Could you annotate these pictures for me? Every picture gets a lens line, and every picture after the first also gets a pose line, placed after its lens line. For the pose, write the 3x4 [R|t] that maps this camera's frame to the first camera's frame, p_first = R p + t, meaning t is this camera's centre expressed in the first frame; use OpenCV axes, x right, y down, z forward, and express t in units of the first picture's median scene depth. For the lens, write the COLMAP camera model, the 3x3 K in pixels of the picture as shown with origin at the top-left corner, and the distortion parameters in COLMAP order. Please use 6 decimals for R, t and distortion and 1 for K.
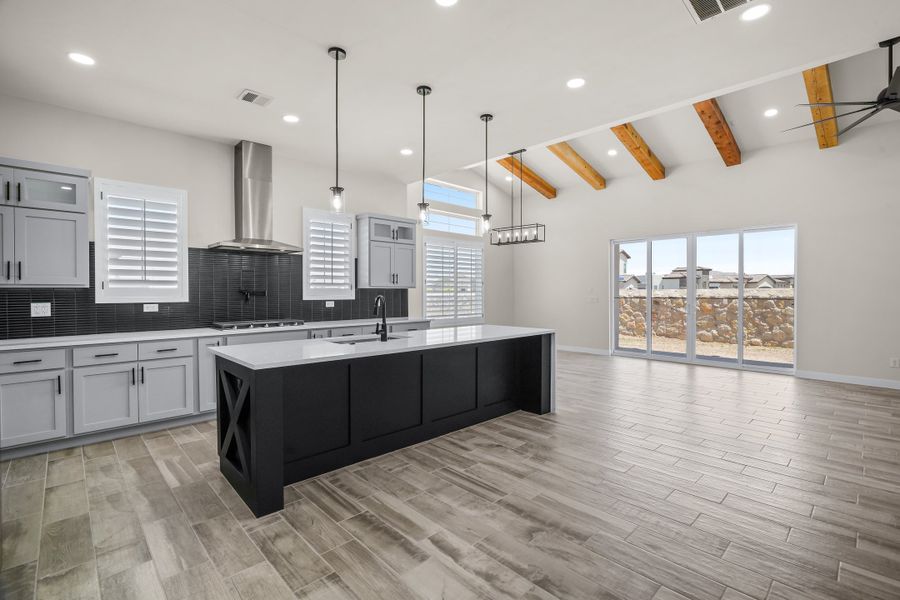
lens RADIAL K [[408.8, 0, 450.0], [0, 408.8, 300.0], [0, 0, 1]] dist [-0.002413, 0.000238]
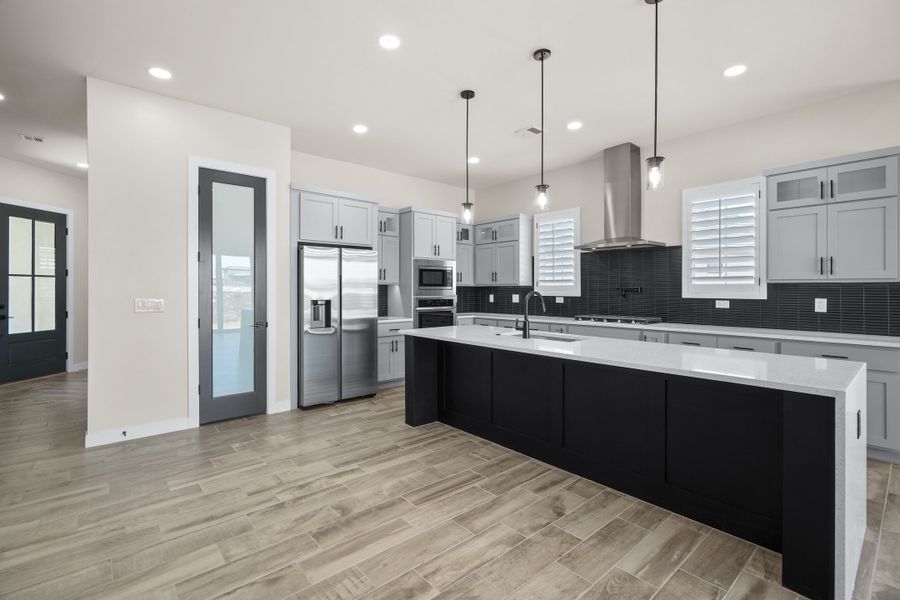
lens RADIAL K [[410.8, 0, 449.8], [0, 410.8, 294.7], [0, 0, 1]] dist [-0.001722, 0.000169]
pose [[-0.044587, 0.016012, -0.998877, 0.641464], [-0.019748, 0.999662, 0.016906, -0.013760], [0.998810, 0.020480, -0.044255, 0.667847]]
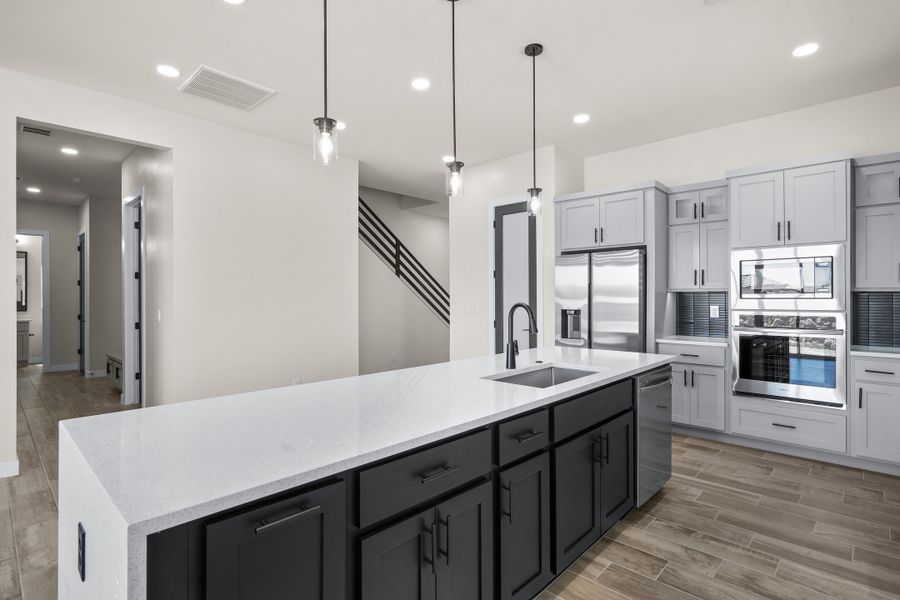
lens RADIAL K [[443.3, 0, 451.1], [0, 443.3, 296.9], [0, 0, 1]] dist [-0.002252, 0.000594]
pose [[-0.998715, 0.002501, -0.050625, -0.017123], [0.001545, 0.999820, 0.018919, -0.027079], [0.050663, 0.018816, -0.998539, 1.354773]]
